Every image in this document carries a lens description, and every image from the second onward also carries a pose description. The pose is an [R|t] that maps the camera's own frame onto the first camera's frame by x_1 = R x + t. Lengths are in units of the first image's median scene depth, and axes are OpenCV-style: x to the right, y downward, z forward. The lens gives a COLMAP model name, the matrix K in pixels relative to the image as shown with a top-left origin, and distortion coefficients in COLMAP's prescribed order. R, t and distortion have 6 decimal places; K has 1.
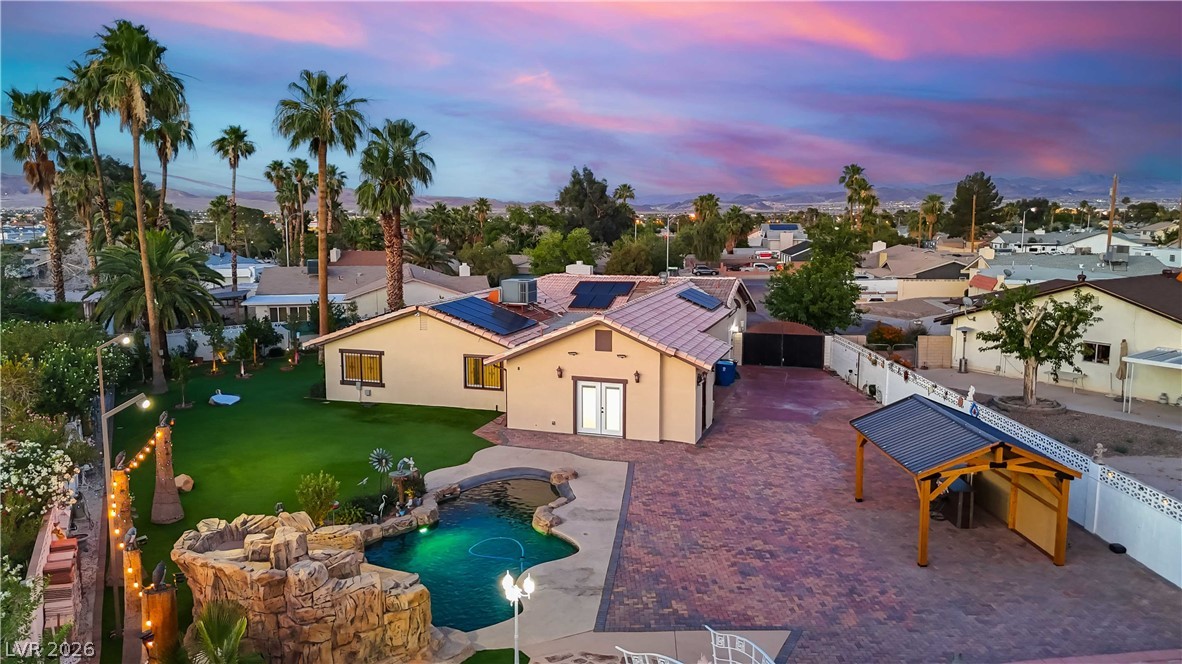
lens RADIAL K [[875.5, 0, 592.4], [0, 875.5, 335.1], [0, 0, 1]] dist [0.075566, -0.075236]
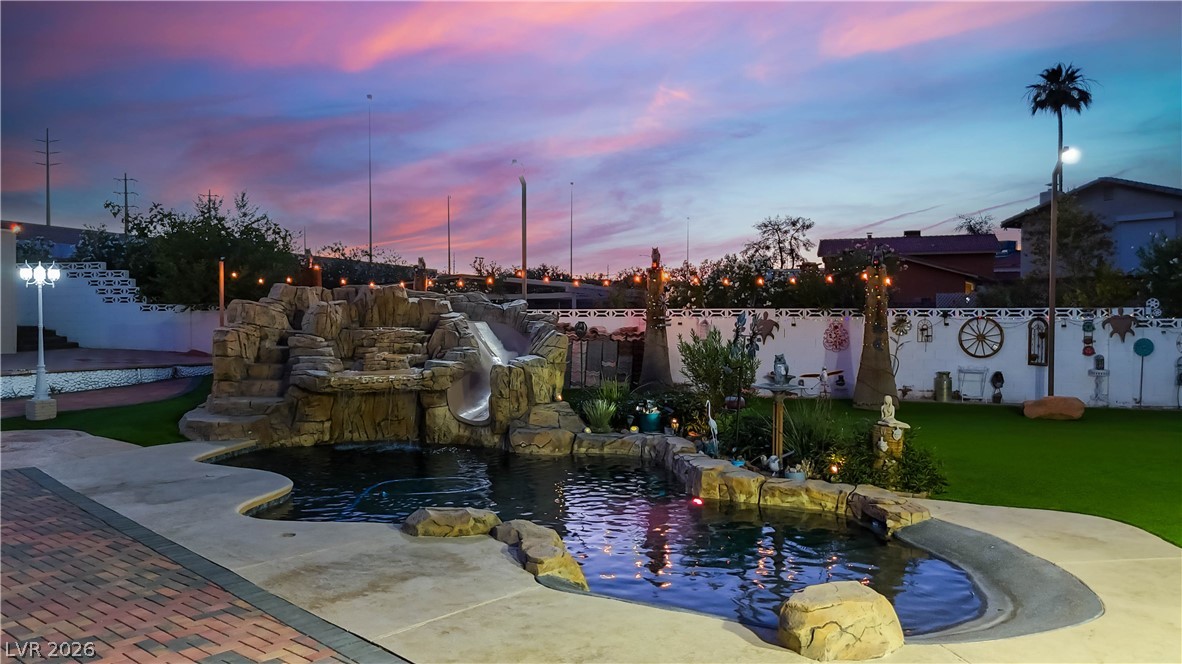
lens RADIAL K [[875.5, 0, 592.4], [0, 875.5, 335.1], [0, 0, 1]] dist [0.075566, -0.075236]
pose [[-0.643547, 0.019603, -0.765155, 0.103934], [-0.110284, 0.986866, 0.118039, 0.060955], [0.757419, 0.160348, -0.632933, 0.778400]]
